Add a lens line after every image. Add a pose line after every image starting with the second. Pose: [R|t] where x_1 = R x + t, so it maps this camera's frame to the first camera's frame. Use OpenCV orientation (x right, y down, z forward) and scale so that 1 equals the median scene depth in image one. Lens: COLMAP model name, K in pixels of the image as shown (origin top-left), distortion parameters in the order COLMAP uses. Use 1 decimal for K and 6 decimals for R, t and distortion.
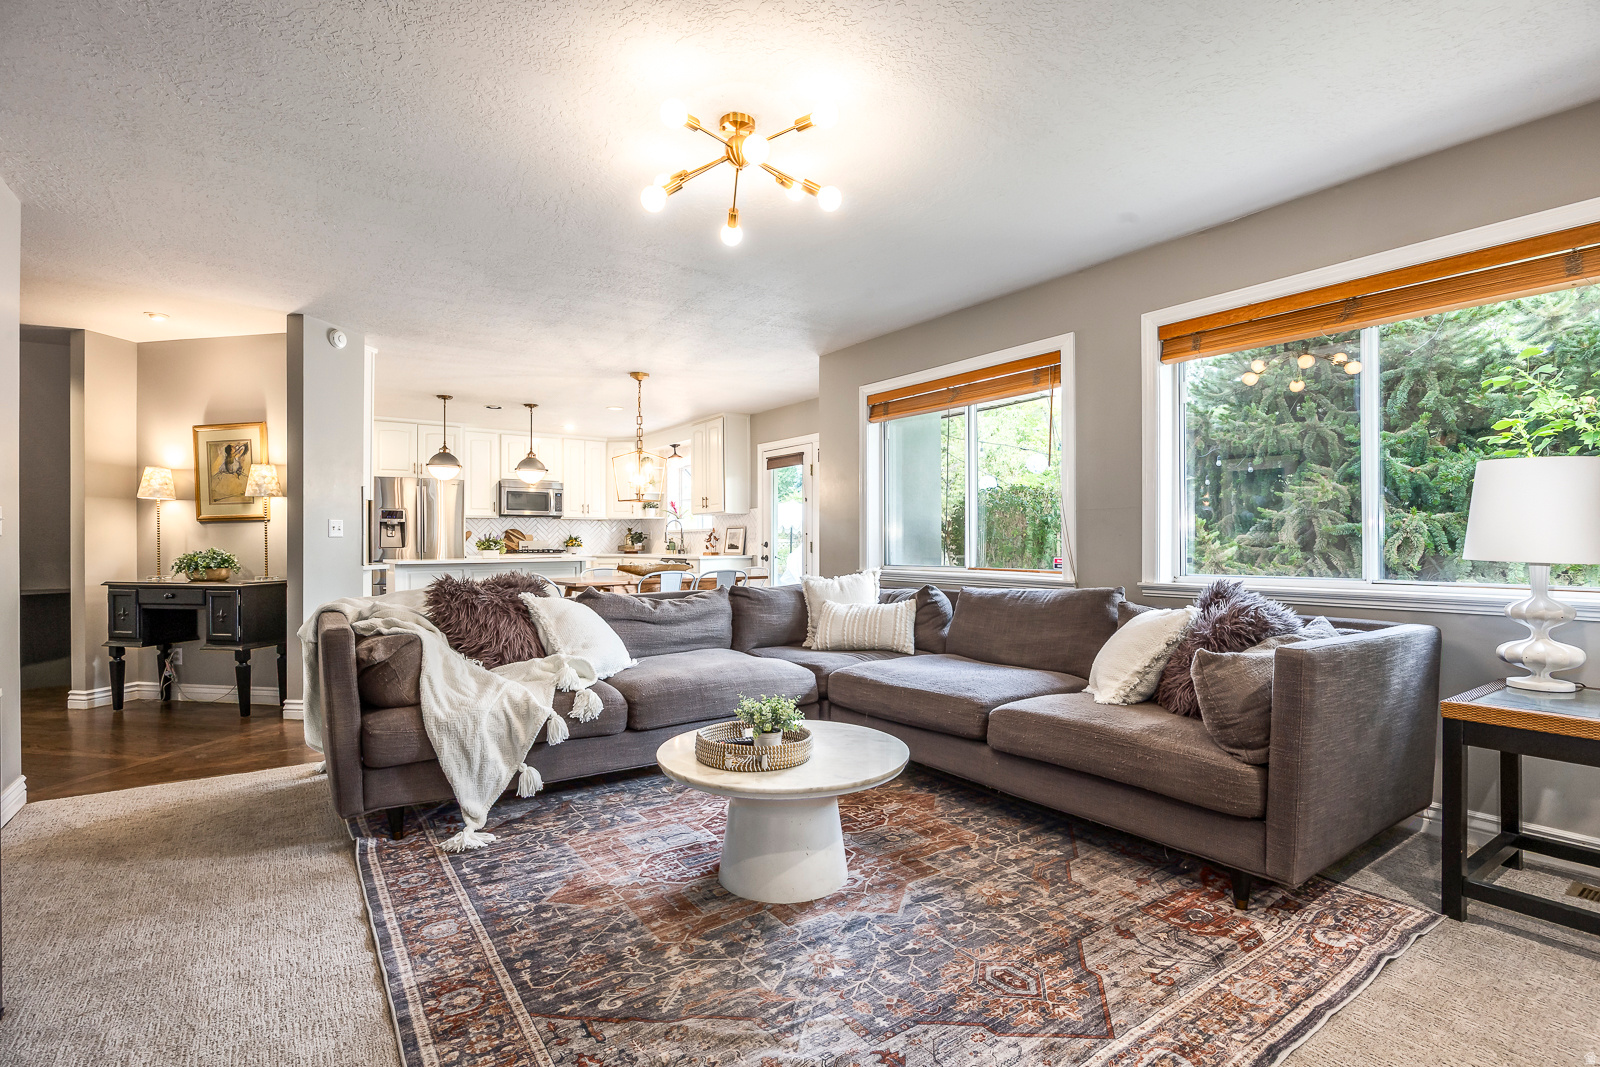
lens RADIAL K [[725.9, 0, 799.9], [0, 725.9, 540.8], [0, 0, 1]] dist [-0.023738, -0.000744]
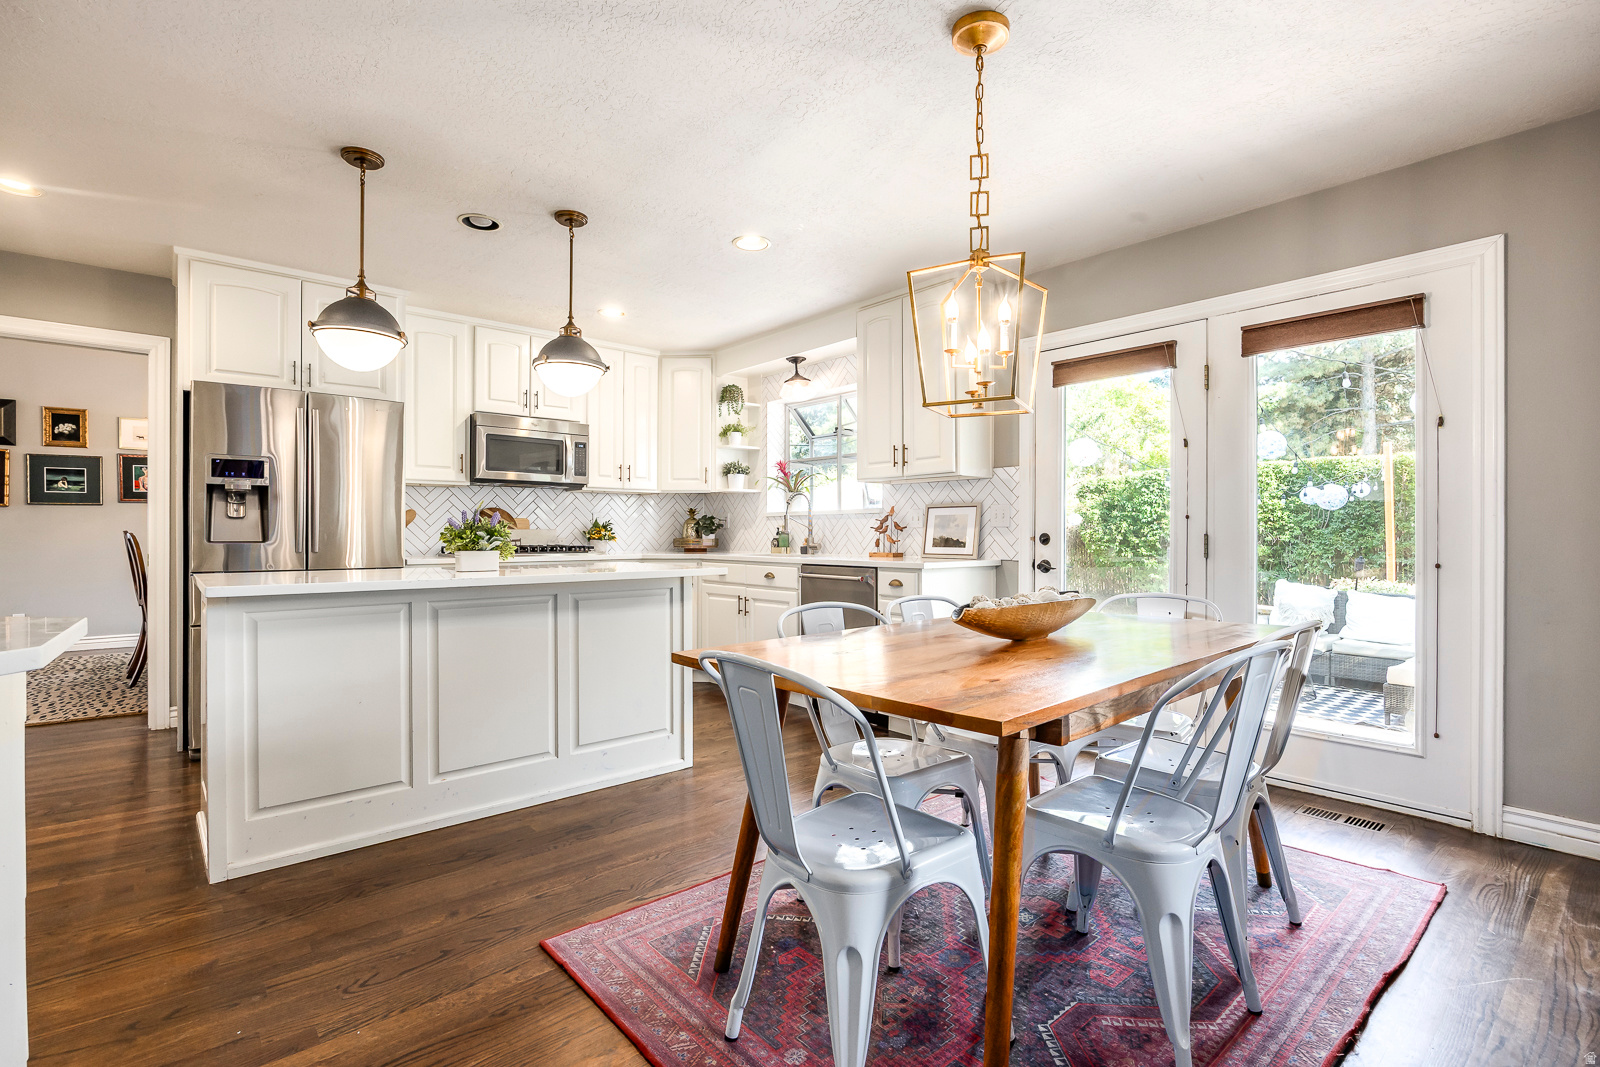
lens RADIAL K [[725.9, 0, 806.8], [0, 725.9, 536.6], [0, 0, 1]] dist [-0.023738, -0.000744]
pose [[0.995584, 0.004017, 0.093788, -0.253614], [-0.004608, 0.999971, 0.006093, 0.001423], [-0.093761, -0.006498, 0.995574, 0.519676]]
